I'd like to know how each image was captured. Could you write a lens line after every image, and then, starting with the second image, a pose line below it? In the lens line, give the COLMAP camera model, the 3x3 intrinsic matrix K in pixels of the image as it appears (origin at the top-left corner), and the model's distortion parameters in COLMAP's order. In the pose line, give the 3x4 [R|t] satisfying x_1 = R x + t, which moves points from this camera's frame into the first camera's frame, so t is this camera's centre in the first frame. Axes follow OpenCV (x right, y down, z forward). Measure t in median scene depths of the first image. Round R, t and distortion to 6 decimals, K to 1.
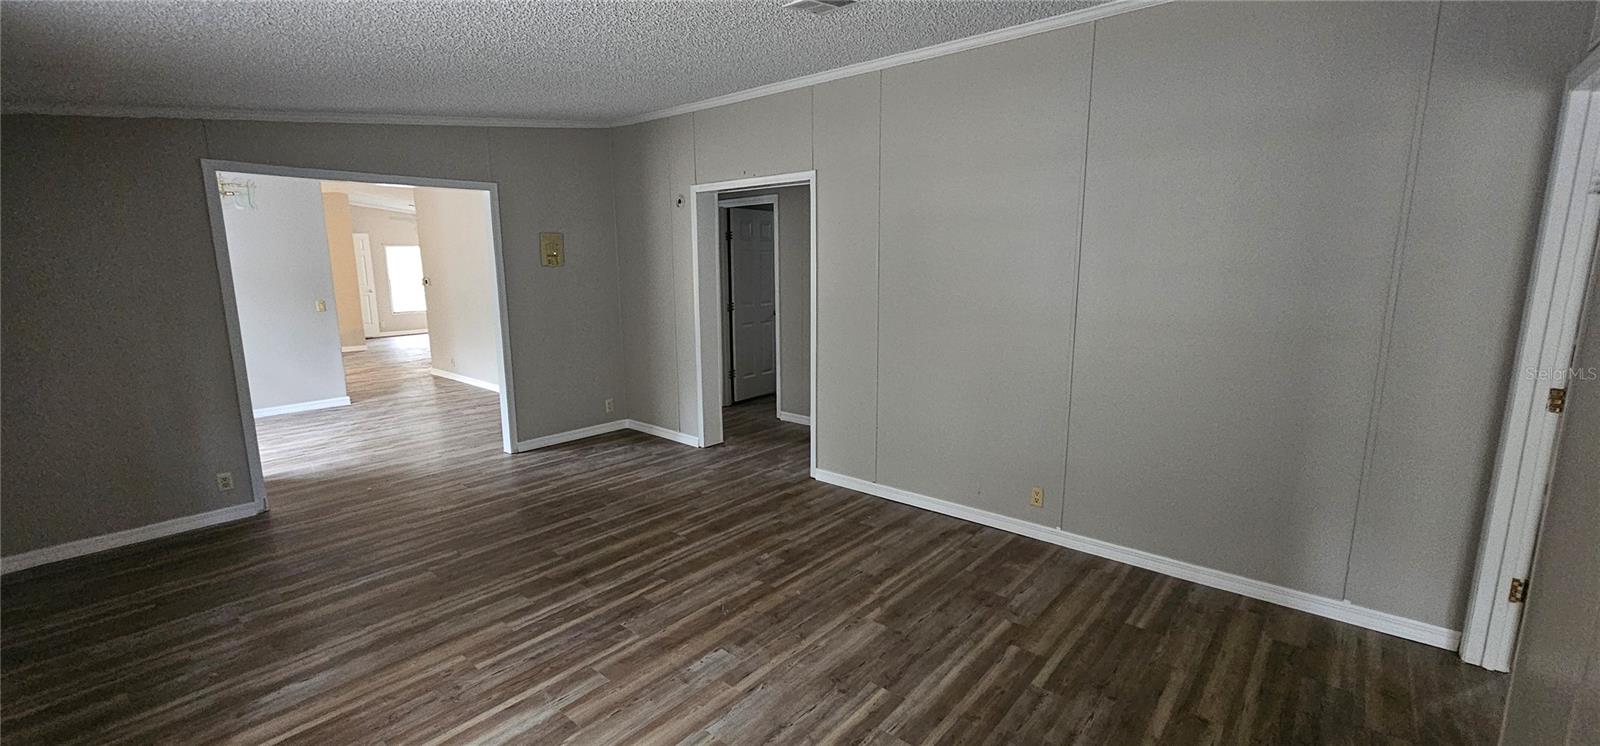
lens RADIAL K [[653.7, 0, 800.0], [0, 653.7, 373.0], [0, 0, 1]] dist [-0.000510, -0.000046]
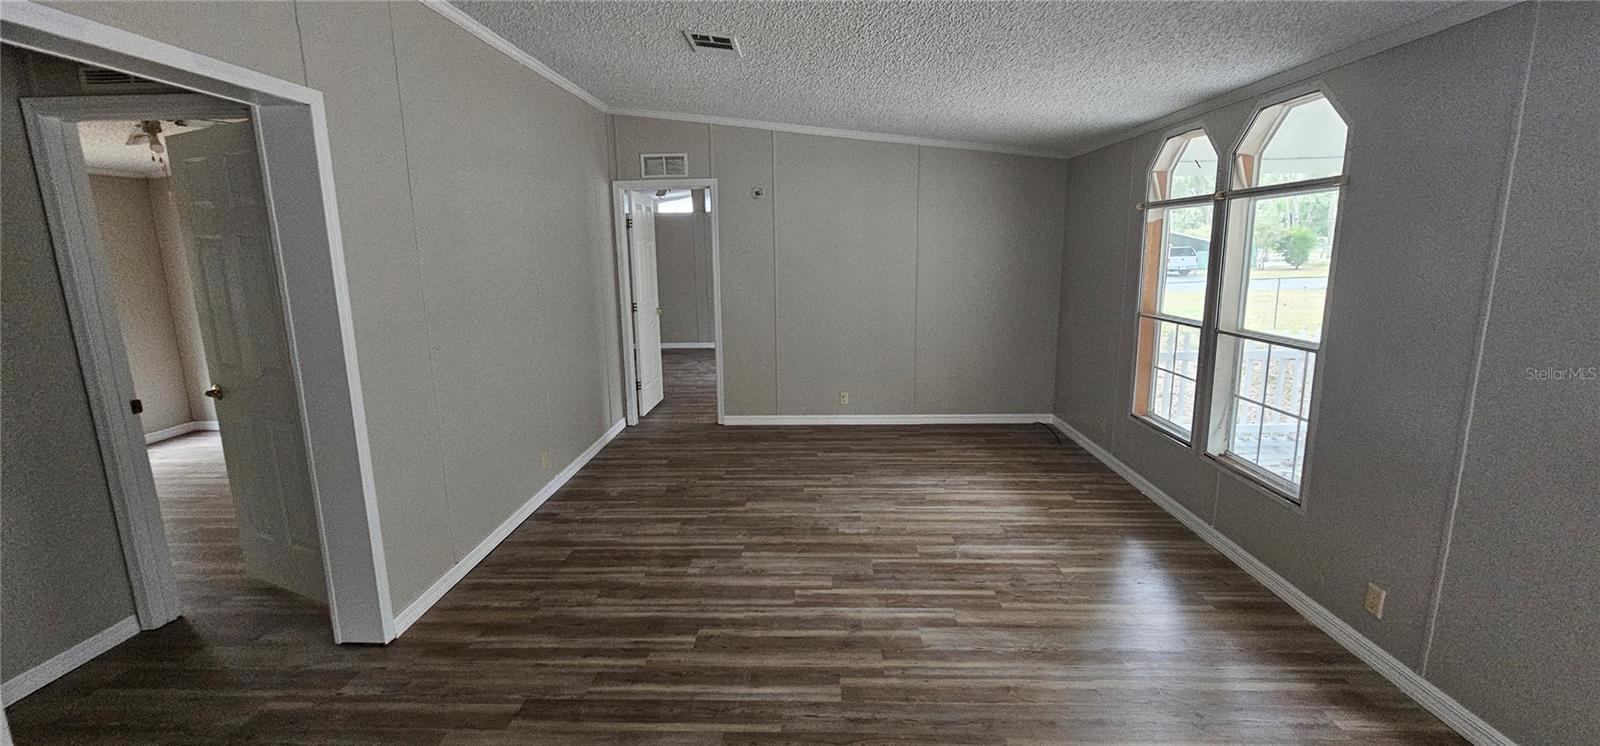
lens RADIAL K [[653.7, 0, 800.0], [0, 653.7, 373.0], [0, 0, 1]] dist [-0.000510, -0.000046]
pose [[-0.628504, -0.126088, 0.767518, -0.966059], [0.152824, 0.947520, 0.280804, -0.261571], [-0.762645, 0.293782, -0.576251, 1.566374]]
